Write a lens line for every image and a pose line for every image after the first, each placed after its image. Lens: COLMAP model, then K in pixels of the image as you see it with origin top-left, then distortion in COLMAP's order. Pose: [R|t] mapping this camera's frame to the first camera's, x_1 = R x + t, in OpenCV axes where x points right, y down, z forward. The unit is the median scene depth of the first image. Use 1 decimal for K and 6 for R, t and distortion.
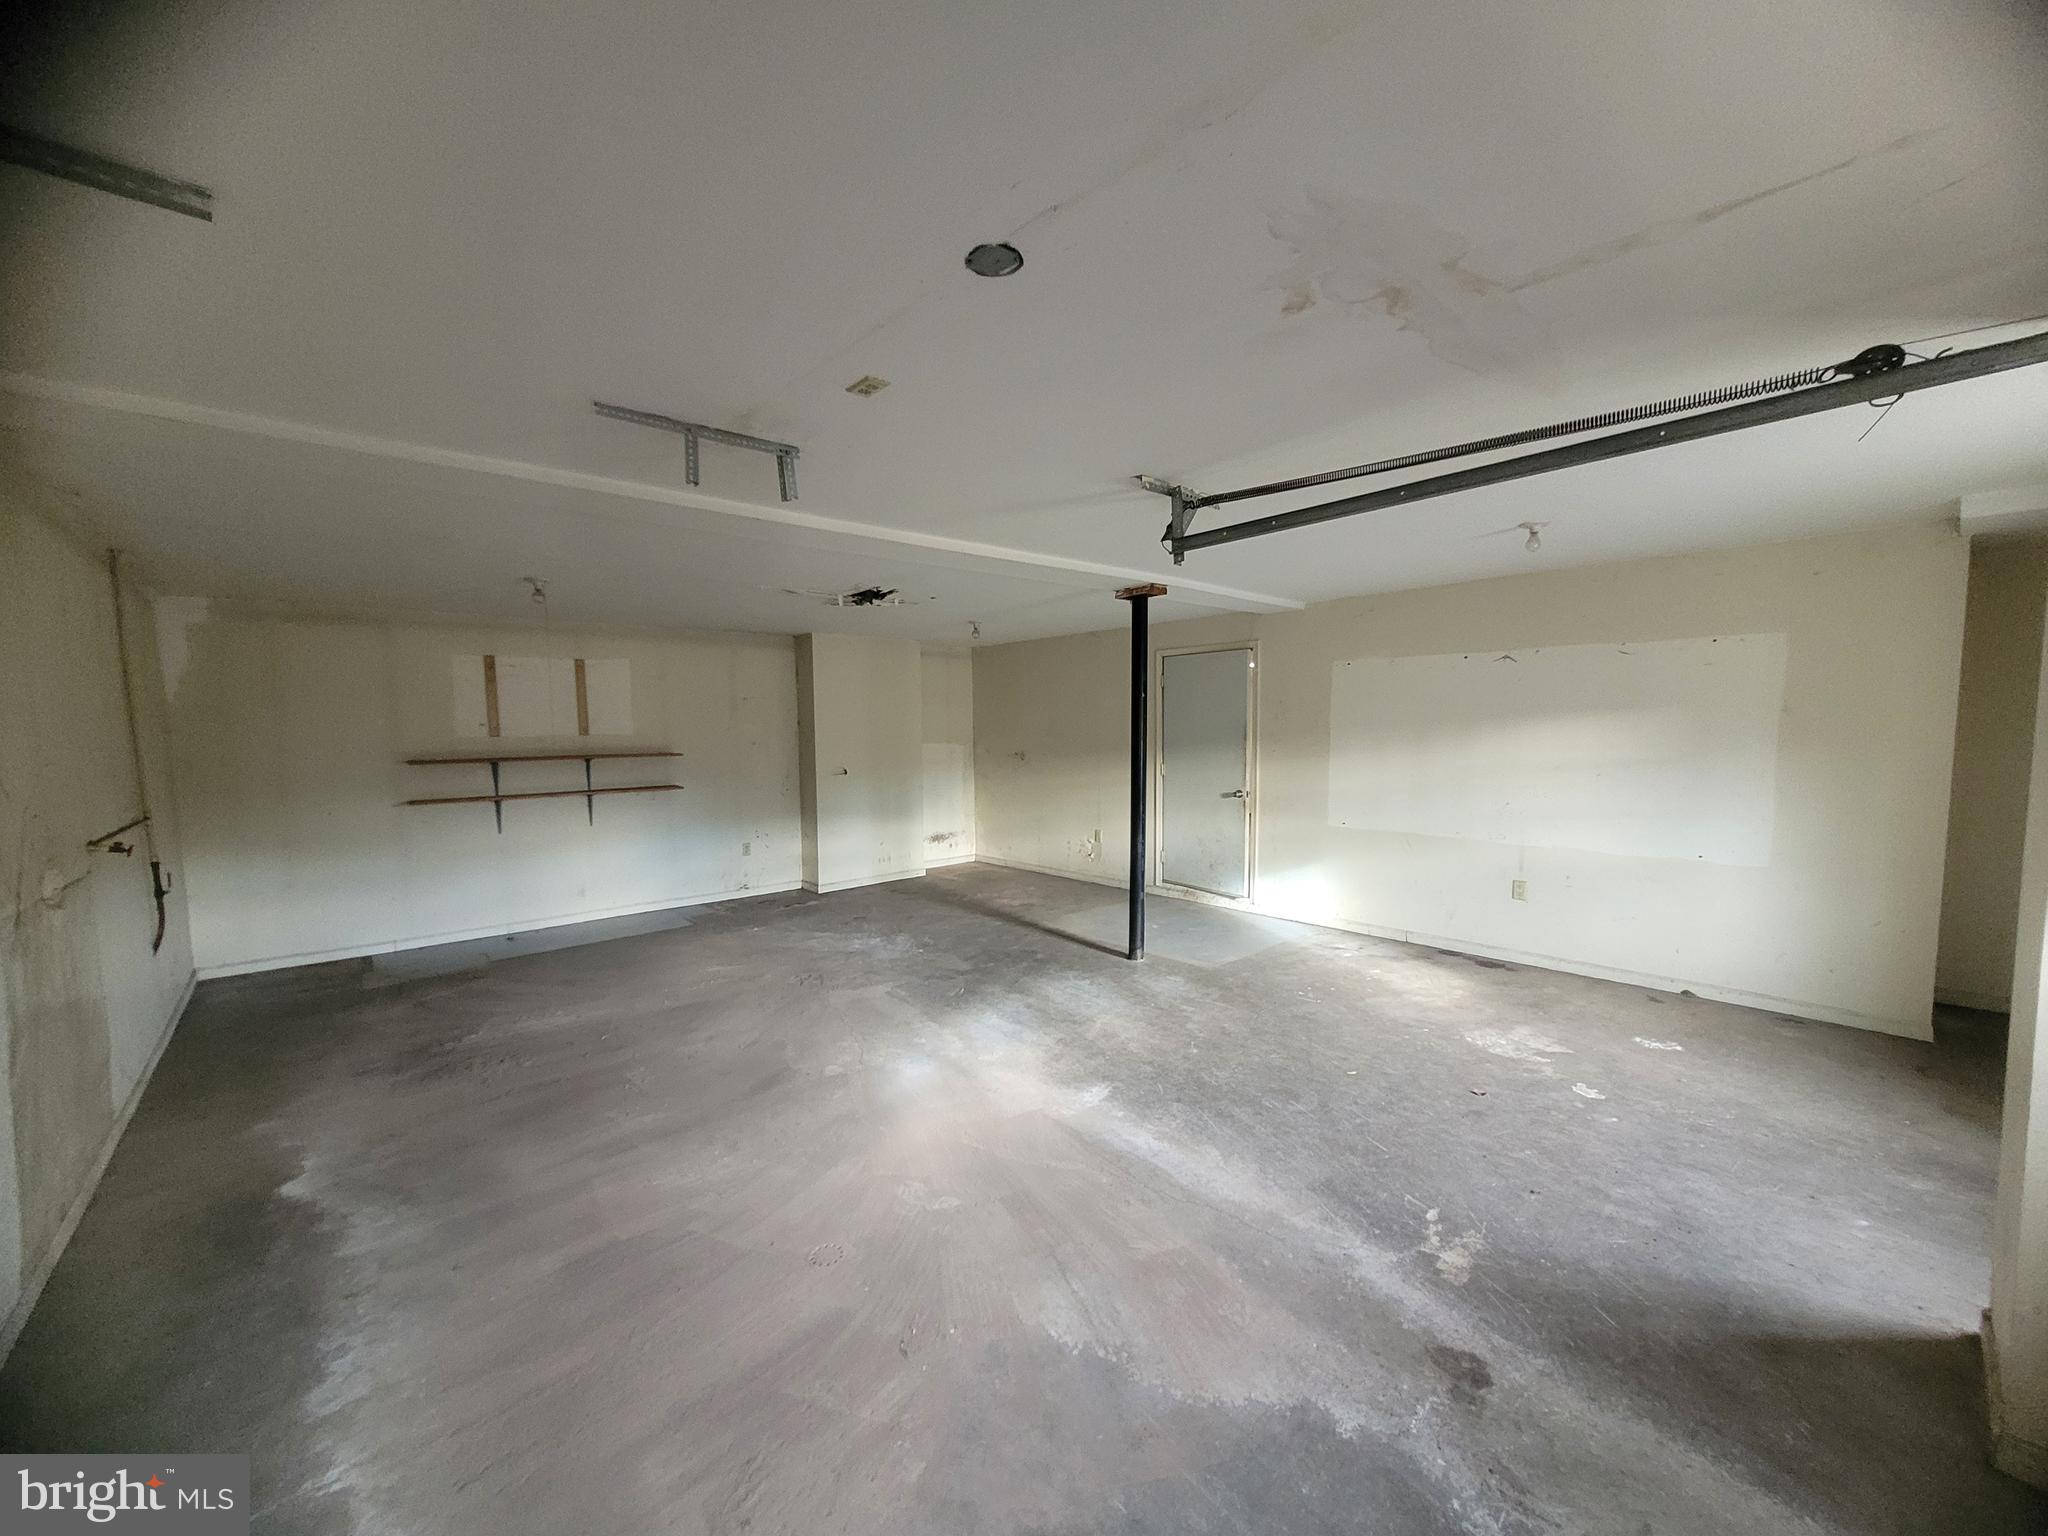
lens RADIAL K [[791.6, 0, 1028.4], [0, 791.6, 775.5], [0, 0, 1]] dist [-0.002126, 0.000085]
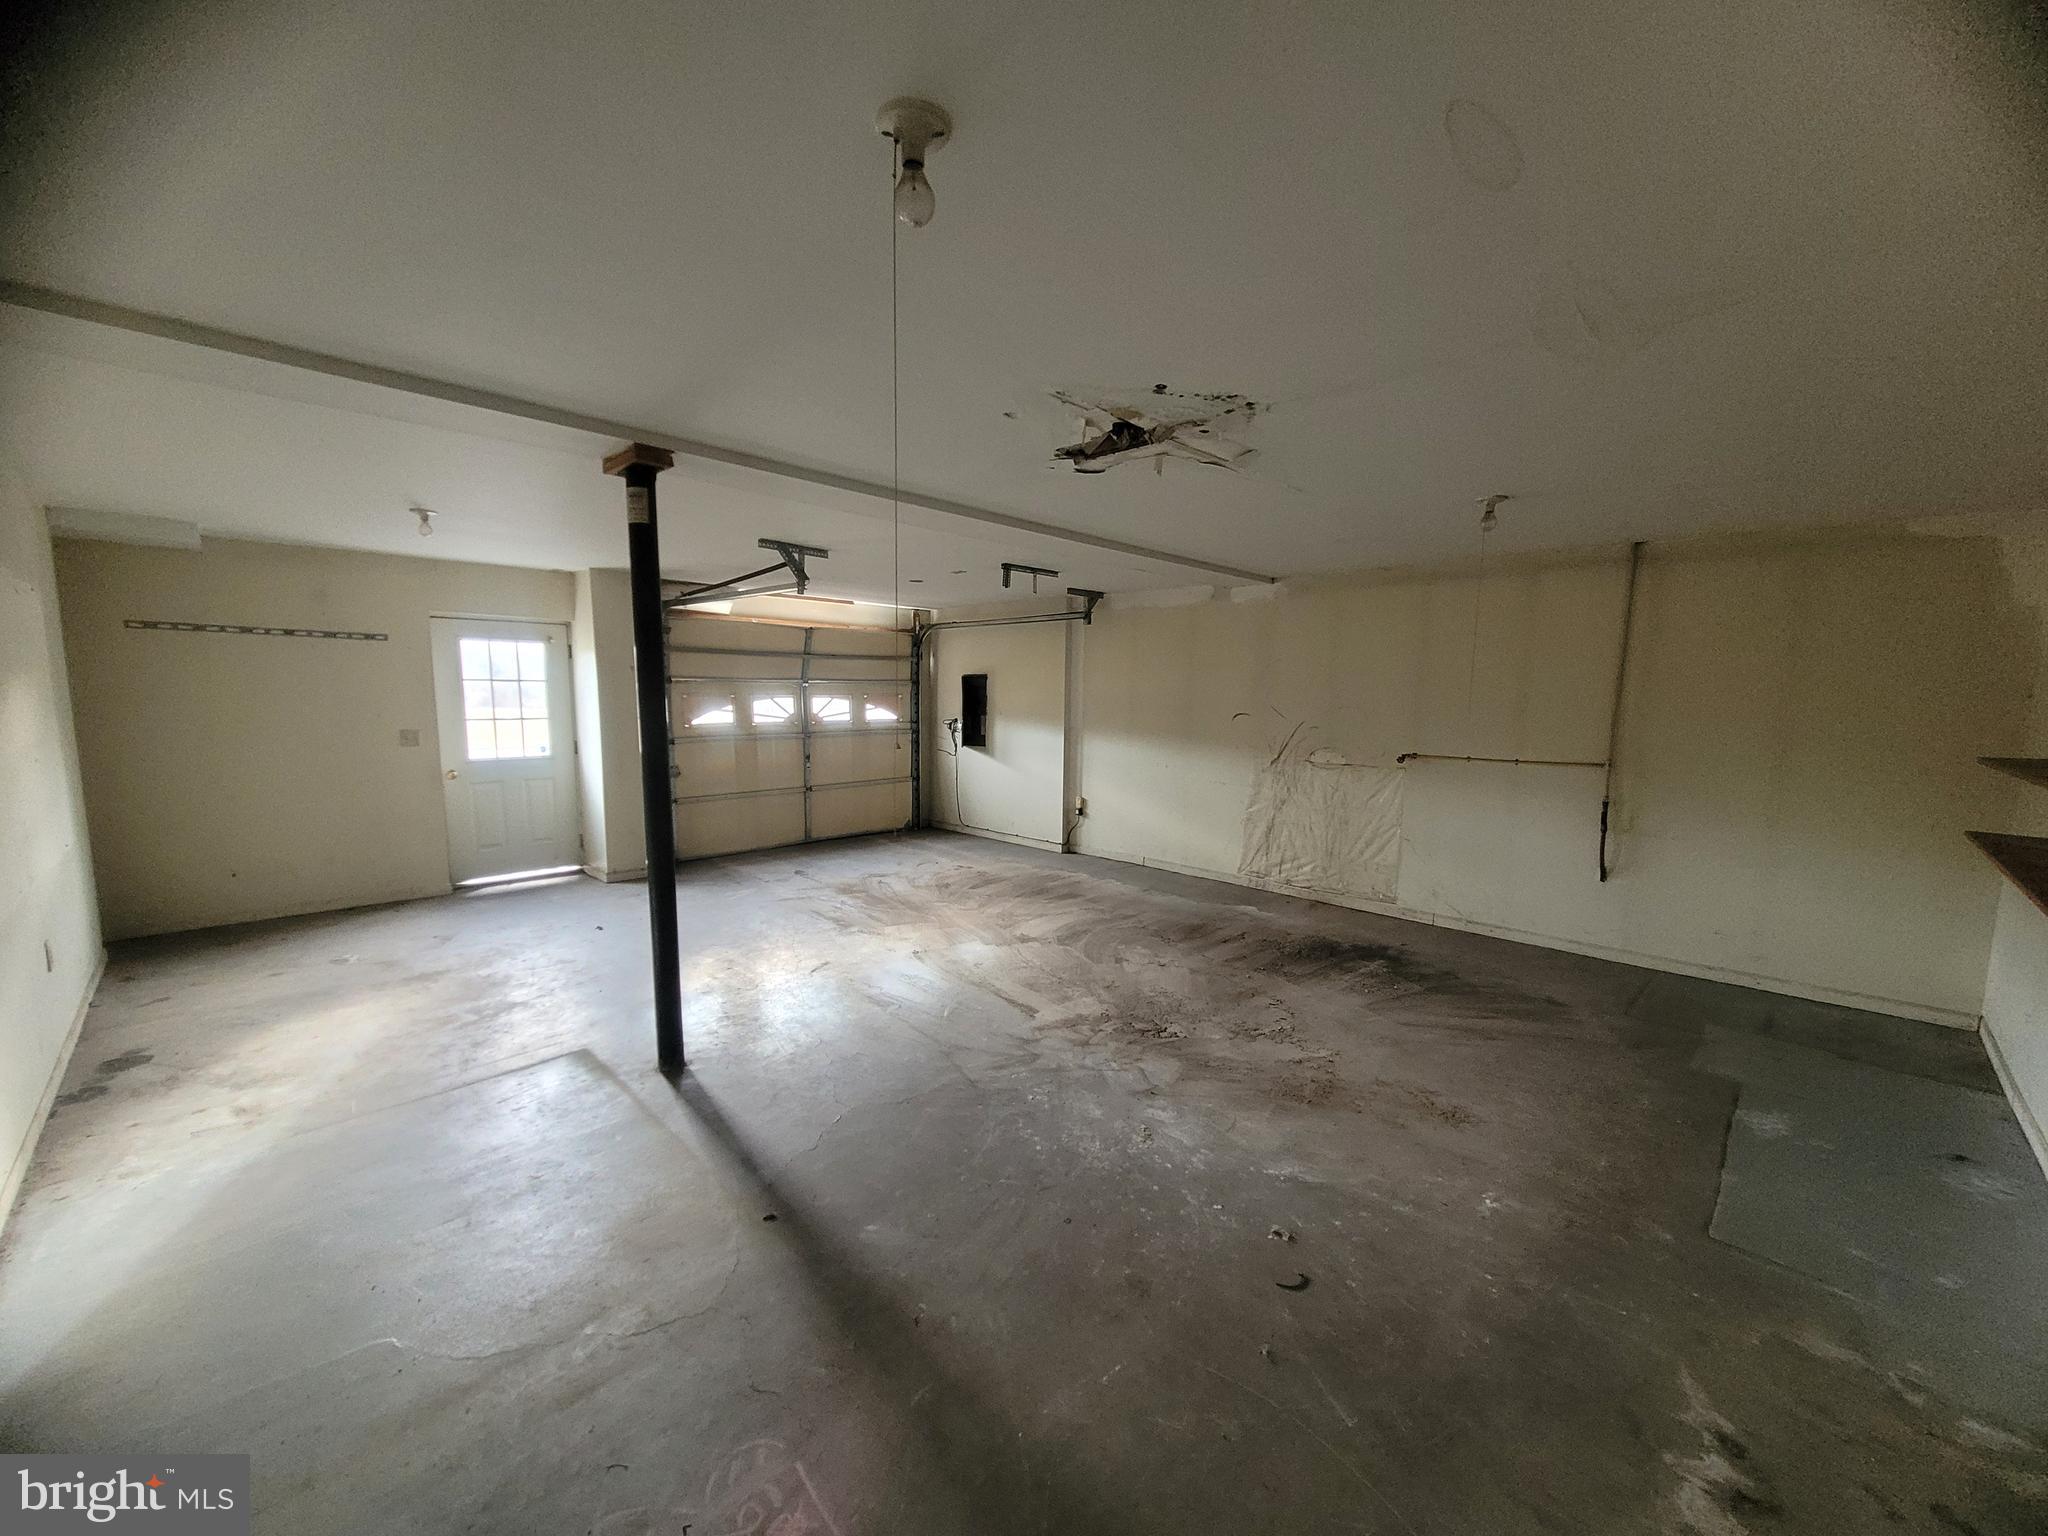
lens RADIAL K [[791.6, 0, 1016.1], [0, 791.6, 781.8], [0, 0, 1]] dist [-0.002126, 0.000085]
pose [[-0.998555, 0.007322, -0.053234, -0.105779], [-0.002224, 0.984191, 0.177098, -0.099927], [0.053689, 0.176960, -0.982753, 1.621130]]
